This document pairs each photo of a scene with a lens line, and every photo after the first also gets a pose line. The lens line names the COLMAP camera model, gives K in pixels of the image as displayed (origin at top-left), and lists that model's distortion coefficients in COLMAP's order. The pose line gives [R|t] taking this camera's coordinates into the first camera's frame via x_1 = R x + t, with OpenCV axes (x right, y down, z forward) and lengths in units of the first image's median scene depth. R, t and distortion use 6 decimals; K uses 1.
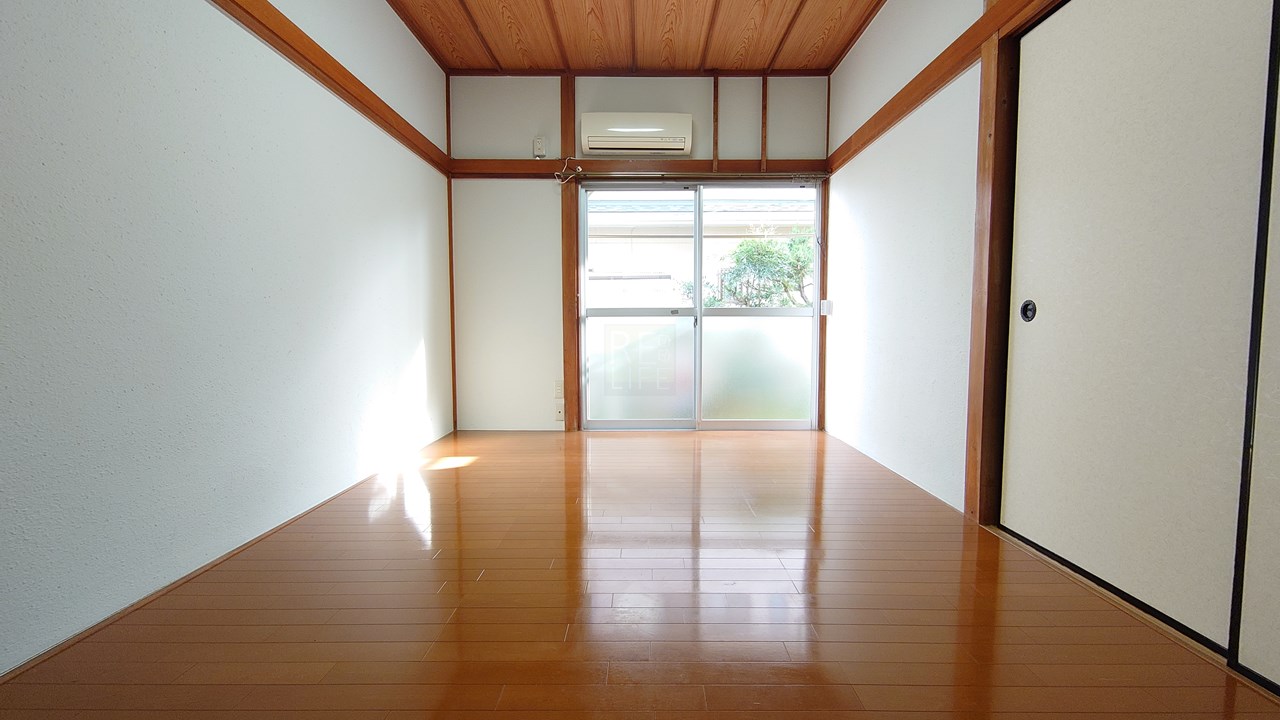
lens RADIAL K [[548.4, 0, 639.0], [0, 548.4, 358.2], [0, 0, 1]] dist [-0.001526, -0.000541]
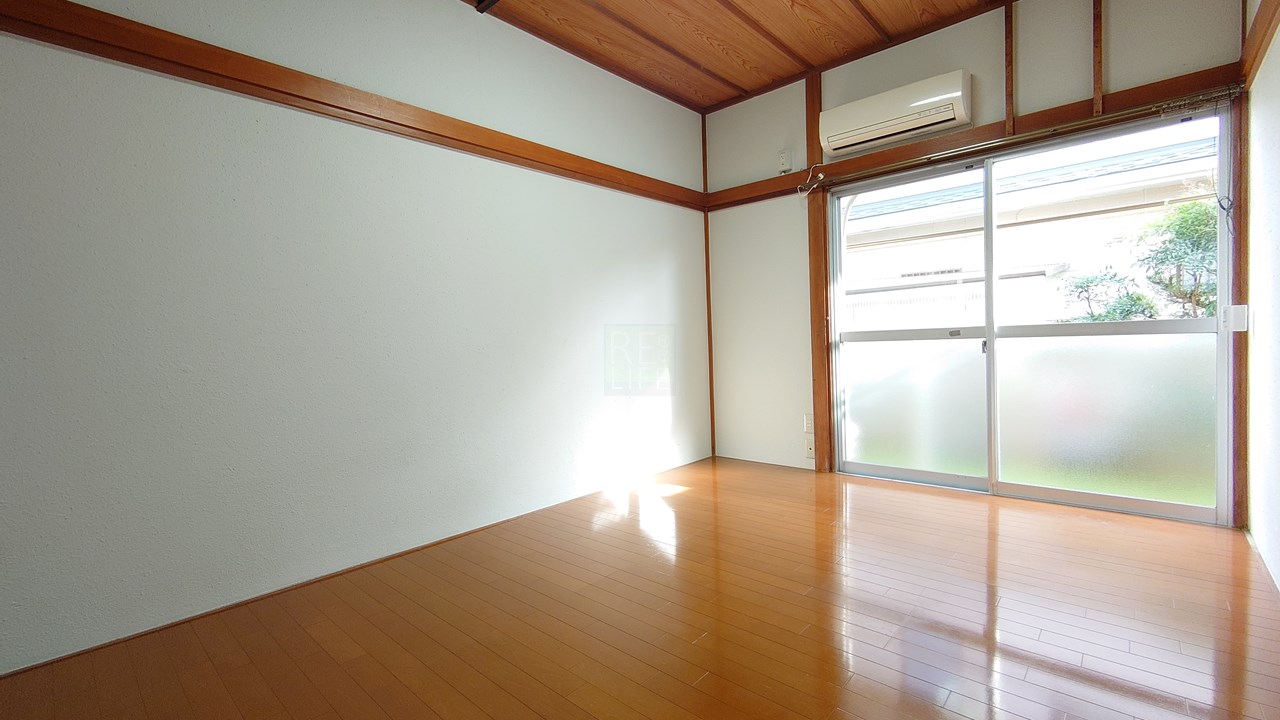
lens RADIAL K [[548.4, 0, 635.5], [0, 548.4, 358.5], [0, 0, 1]] dist [-0.001526, -0.000541]
pose [[0.733661, -0.003354, -0.679508, 0.261321], [-0.004163, 0.999947, -0.009430, -0.040931], [0.679503, 0.009748, 0.733608, 0.147714]]
